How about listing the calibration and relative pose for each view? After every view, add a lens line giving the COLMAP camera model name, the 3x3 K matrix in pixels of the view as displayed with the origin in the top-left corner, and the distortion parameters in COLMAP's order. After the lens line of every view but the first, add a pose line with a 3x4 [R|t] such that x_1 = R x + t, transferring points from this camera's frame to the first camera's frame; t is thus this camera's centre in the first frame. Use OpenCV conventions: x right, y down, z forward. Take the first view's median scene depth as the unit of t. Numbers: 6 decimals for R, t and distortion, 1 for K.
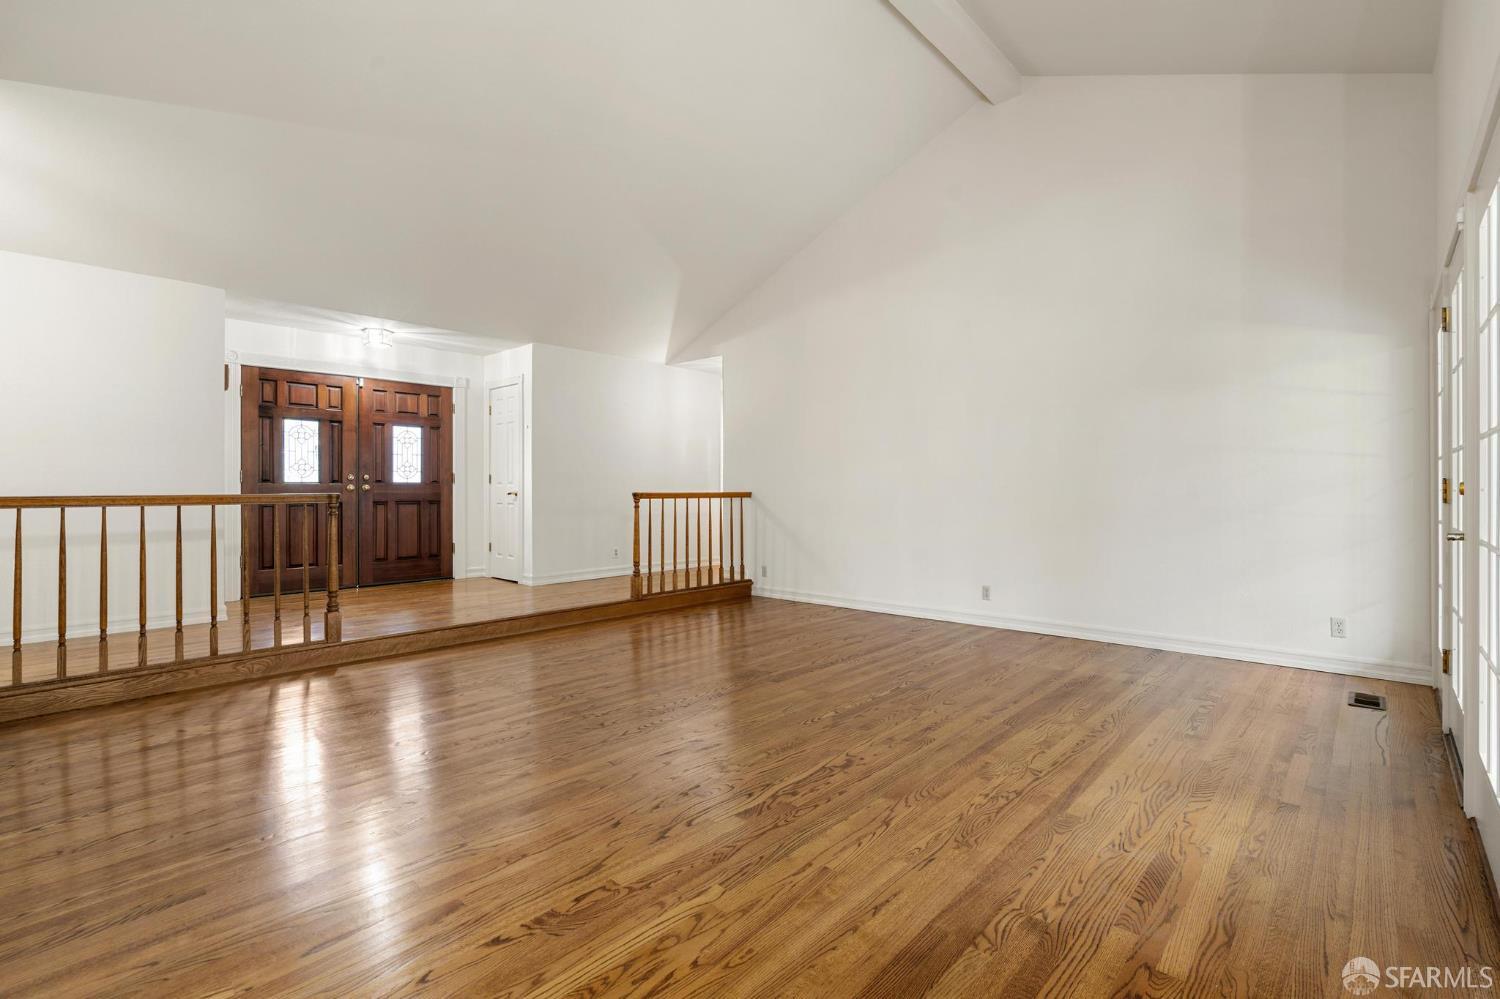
lens RADIAL K [[678.2, 0, 756.2], [0, 678.2, 509.3], [0, 0, 1]] dist [0.000294, 0.000260]
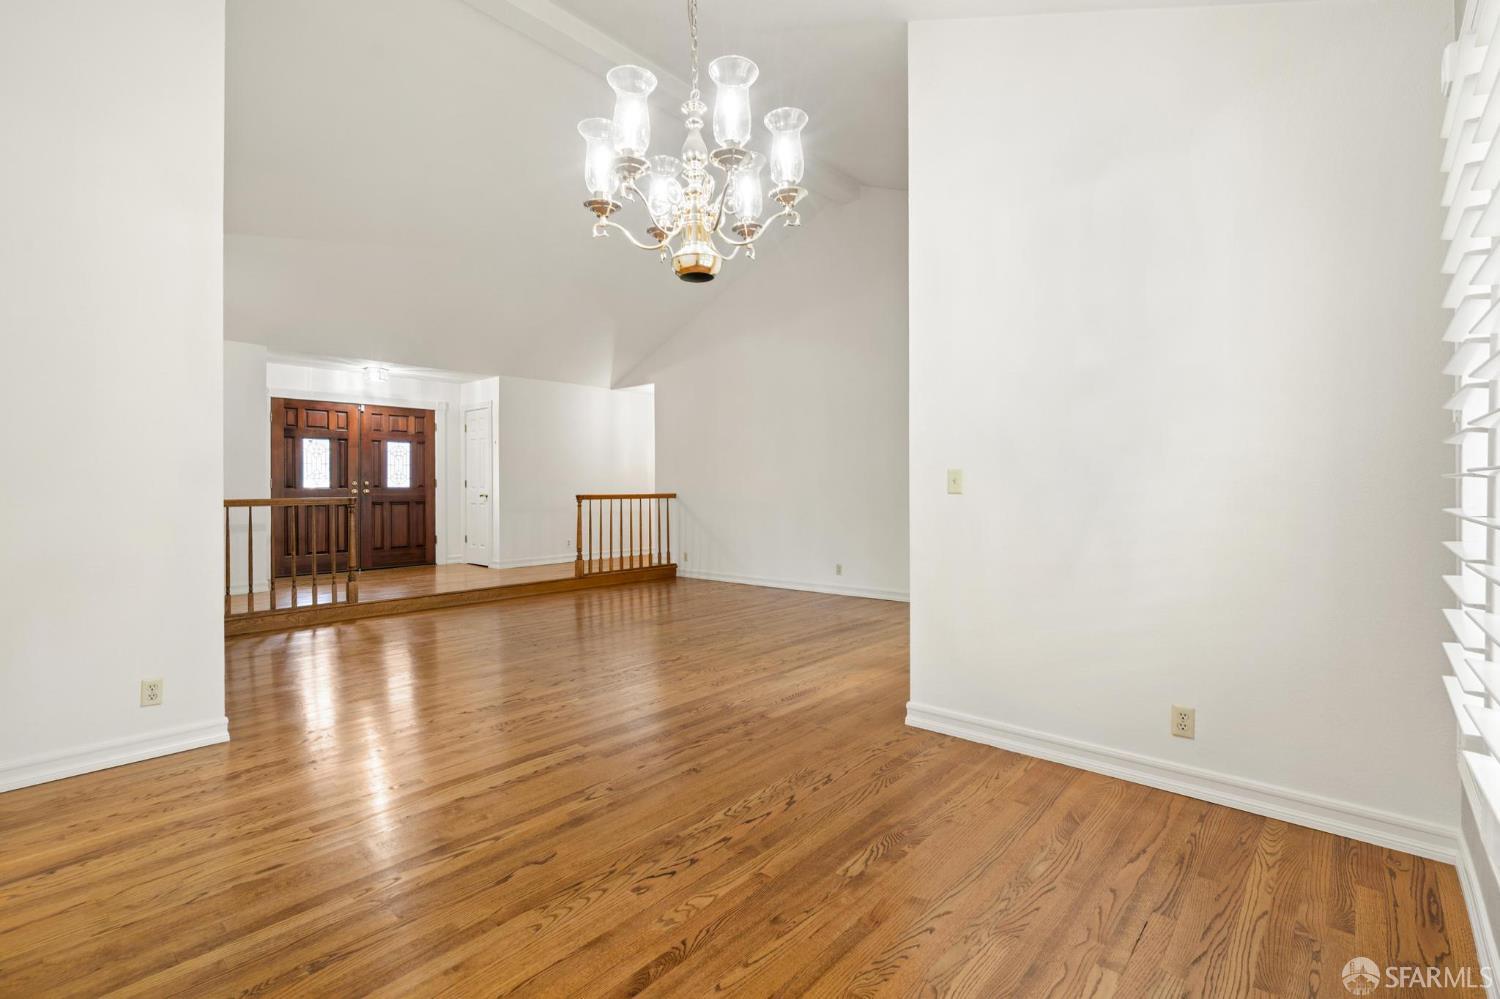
lens RADIAL K [[680.1, 0, 749.7], [0, 680.1, 503.4], [0, 0, 1]] dist [-0.000679, 0.000955]
pose [[0.999825, -0.003524, 0.018390, 0.115041], [0.003623, 0.999979, -0.005324, -0.000426], [-0.018371, 0.005390, 0.999817, -0.279192]]
